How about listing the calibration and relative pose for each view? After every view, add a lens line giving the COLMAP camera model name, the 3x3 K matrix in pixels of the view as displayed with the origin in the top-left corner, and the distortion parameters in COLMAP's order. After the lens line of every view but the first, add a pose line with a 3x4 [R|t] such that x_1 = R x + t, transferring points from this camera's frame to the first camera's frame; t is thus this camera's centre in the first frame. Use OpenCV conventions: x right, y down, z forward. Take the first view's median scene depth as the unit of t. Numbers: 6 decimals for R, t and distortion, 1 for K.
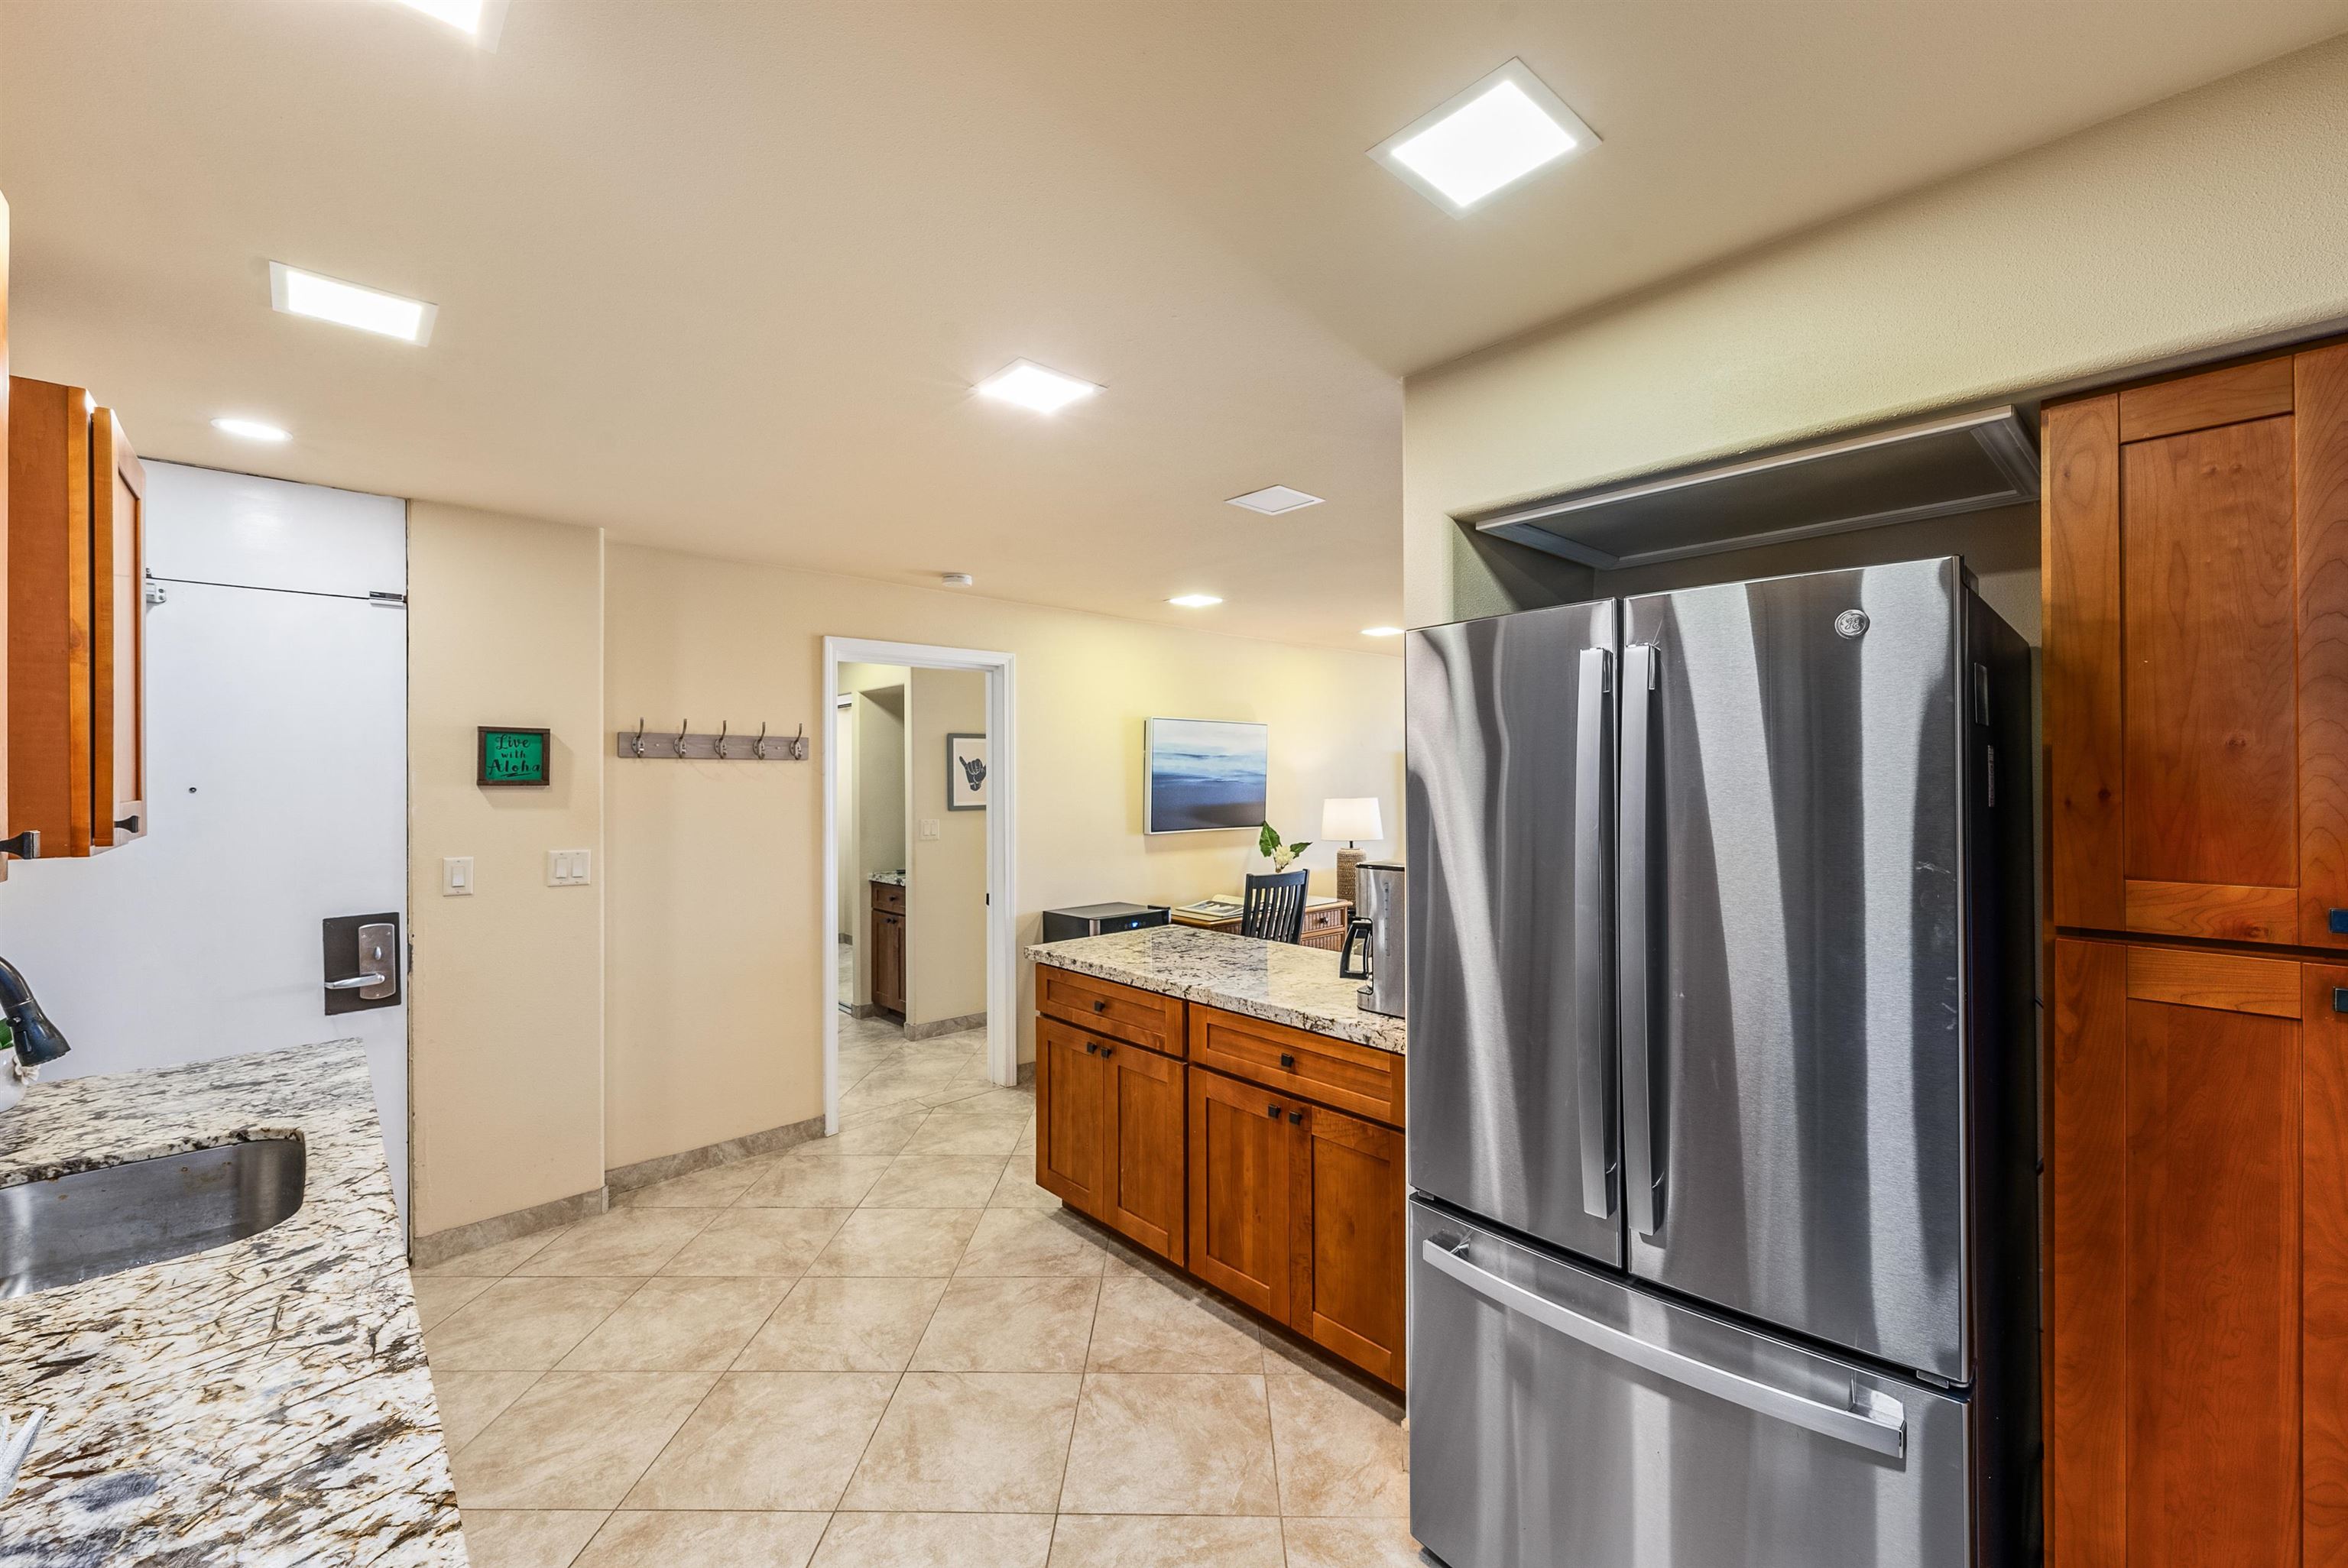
lens RADIAL K [[964.2, 0, 1174.0], [0, 964.2, 784.0], [0, 0, 1]] dist [0.000076, -0.000014]
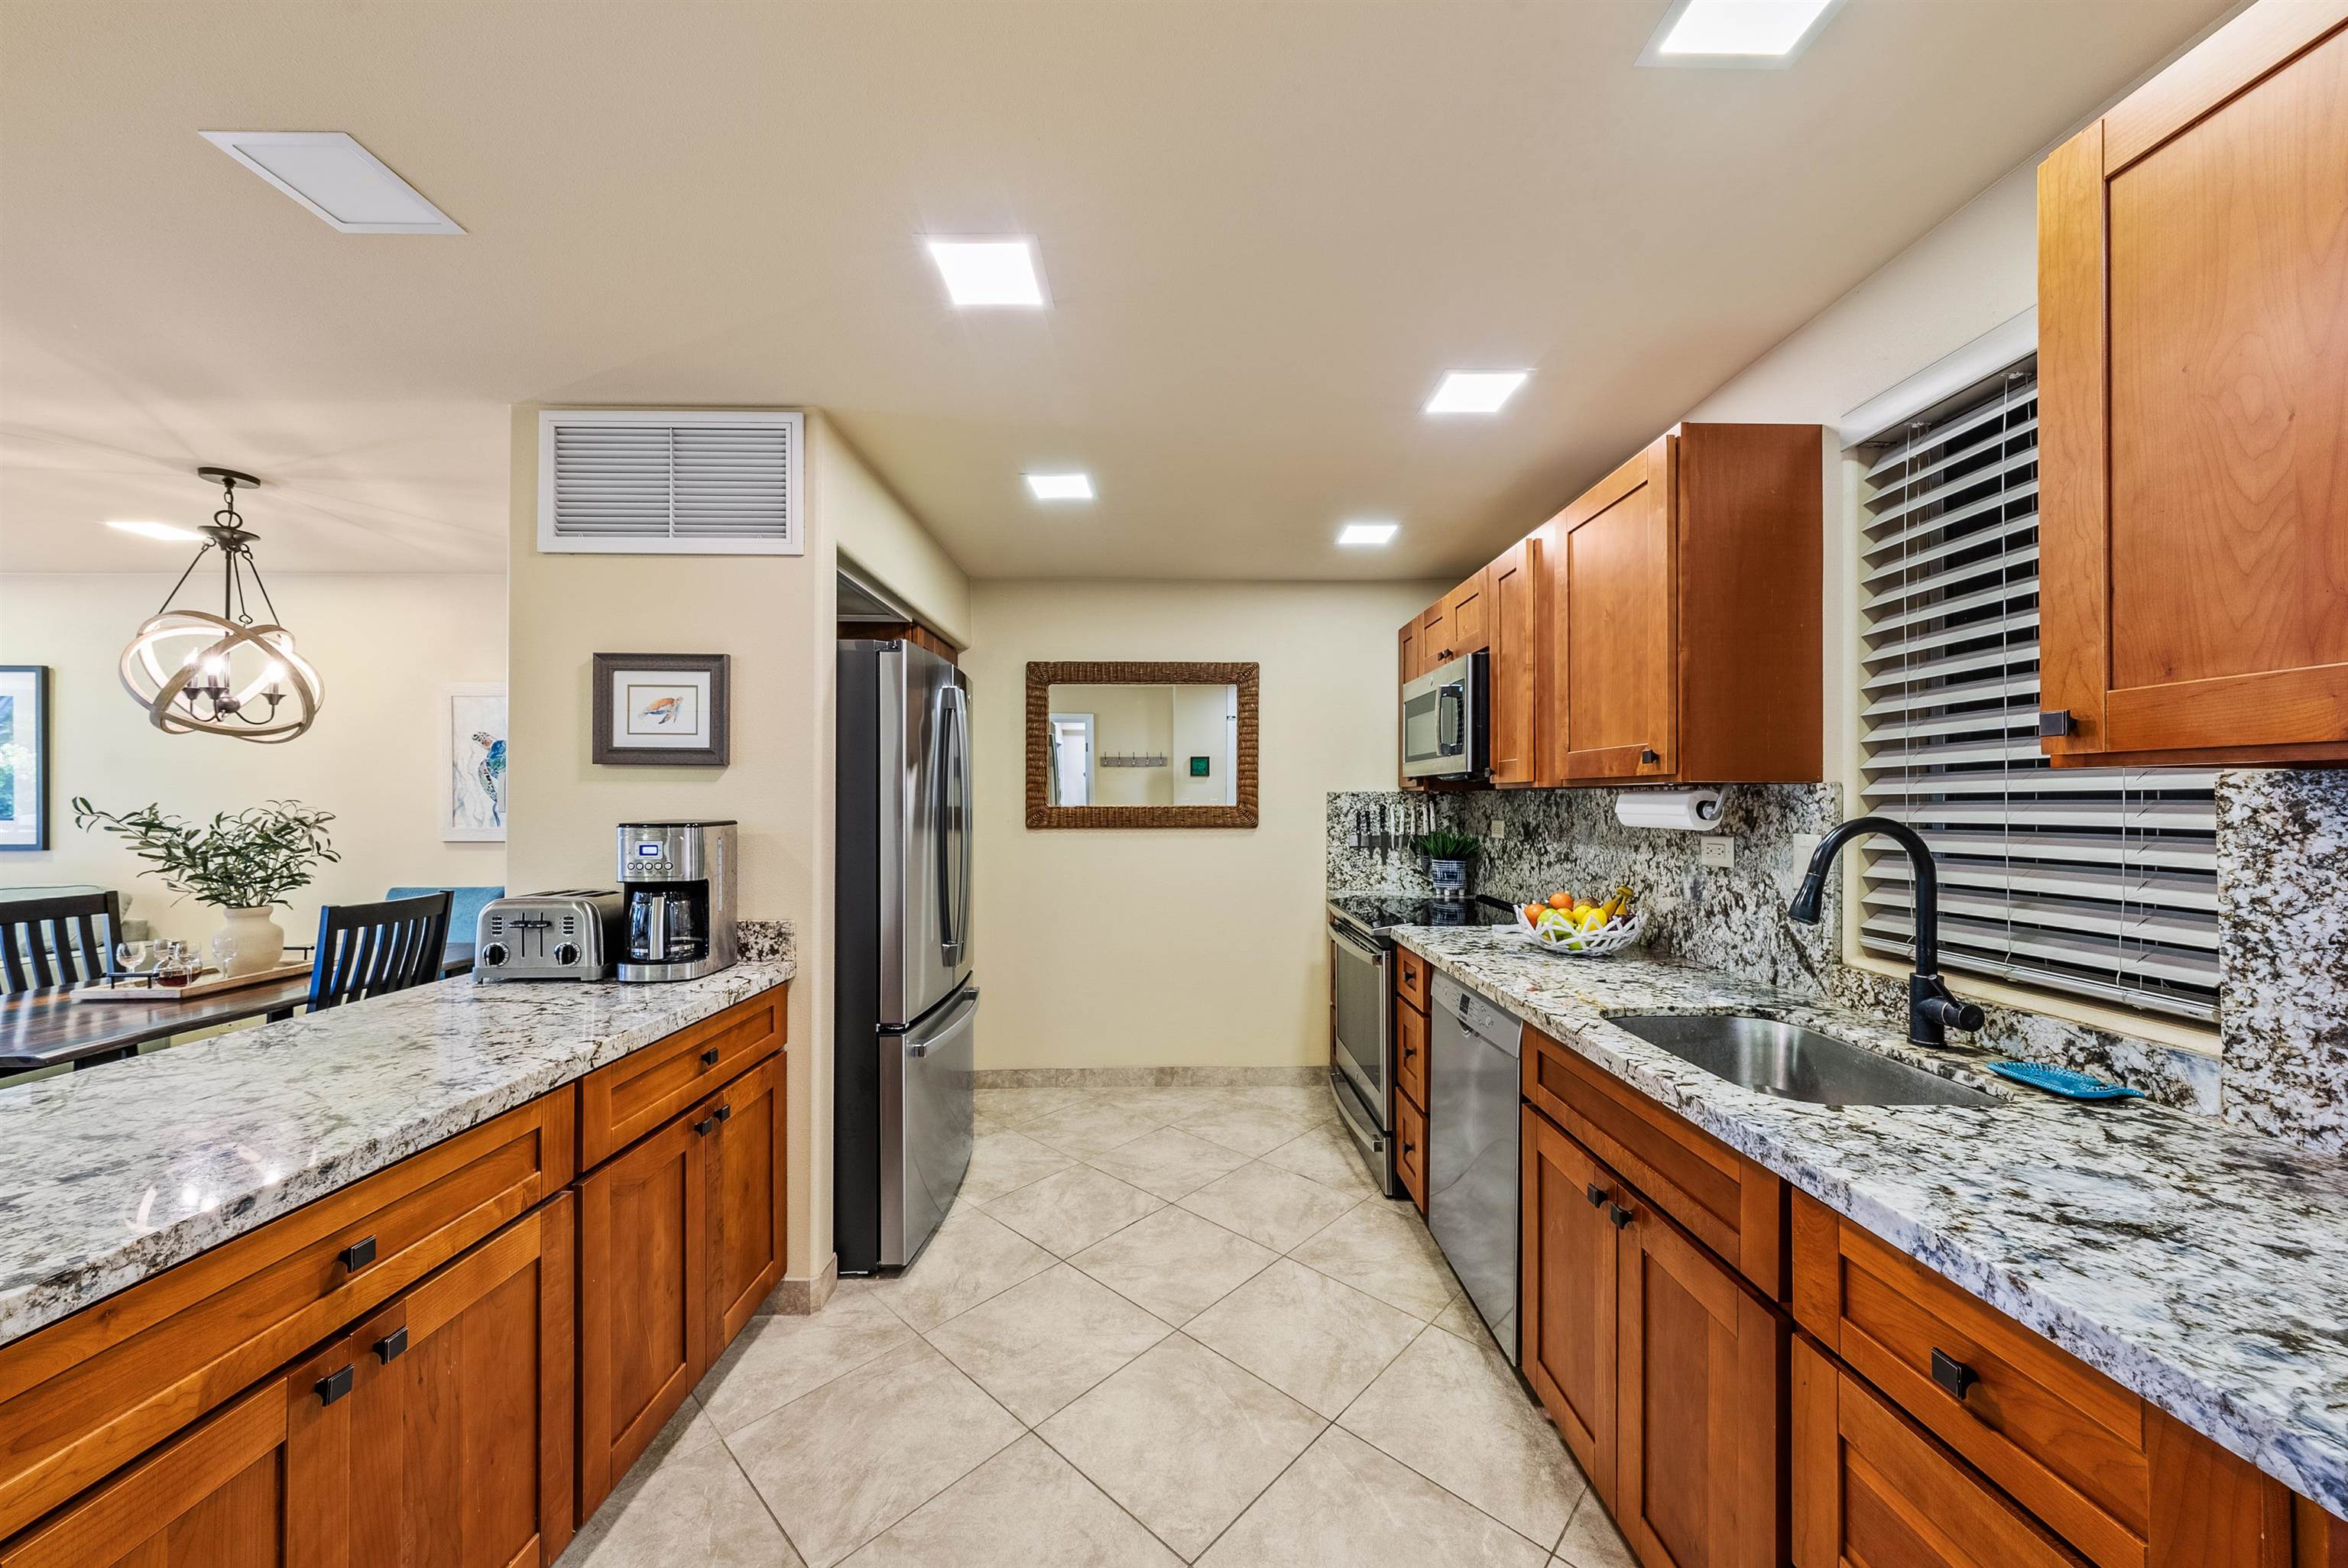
lens RADIAL K [[830.3, 0, 1174.4], [0, 830.3, 795.3], [0, 0, 1]] dist [-0.000118, 0.001279]
pose [[-0.753549, 0.006521, 0.657359, -0.717498], [0.002527, 0.999972, -0.007023, 0.064482], [-0.657387, -0.003631, -0.753544, 1.361692]]
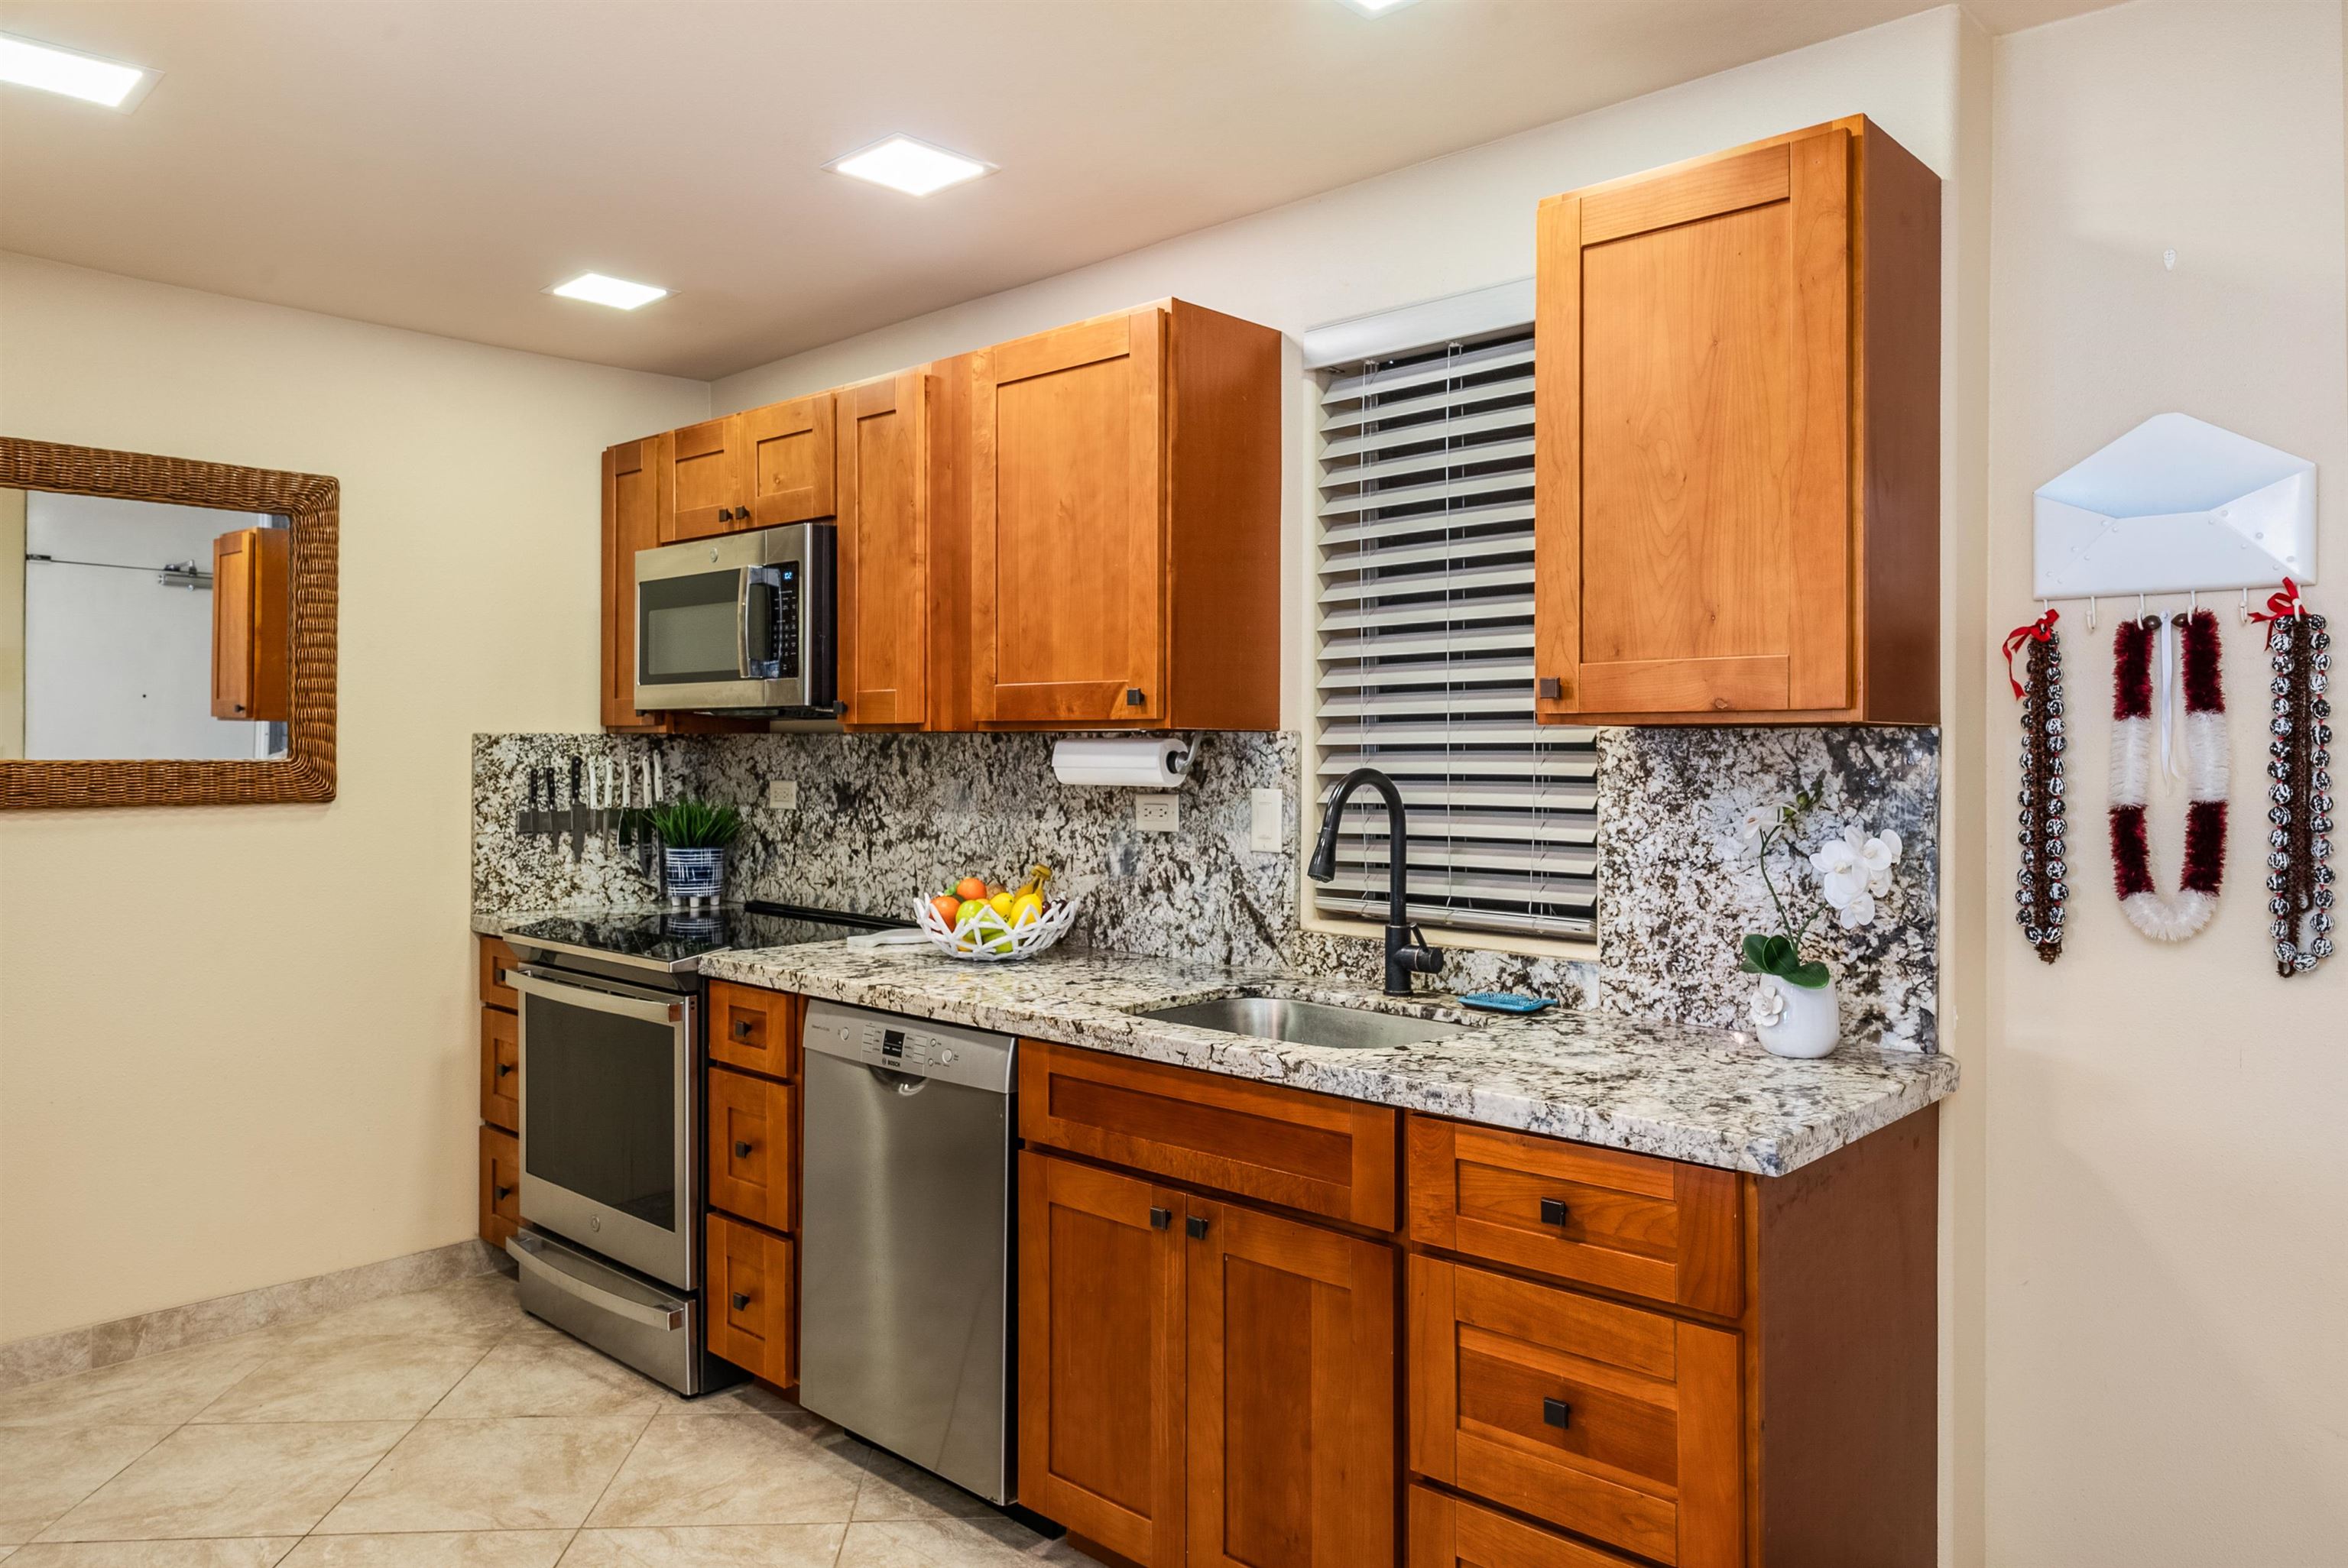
lens RADIAL K [[1587.9, 0, 1173.8], [0, 1587.9, 742.9], [0, 0, 1]] dist [0.027103, -0.000505]
pose [[-0.996587, 0.000618, -0.082546, -0.458612], [0.000793, 0.999997, -0.002094, 0.061485], [0.082544, -0.002152, -0.996585, 1.707387]]
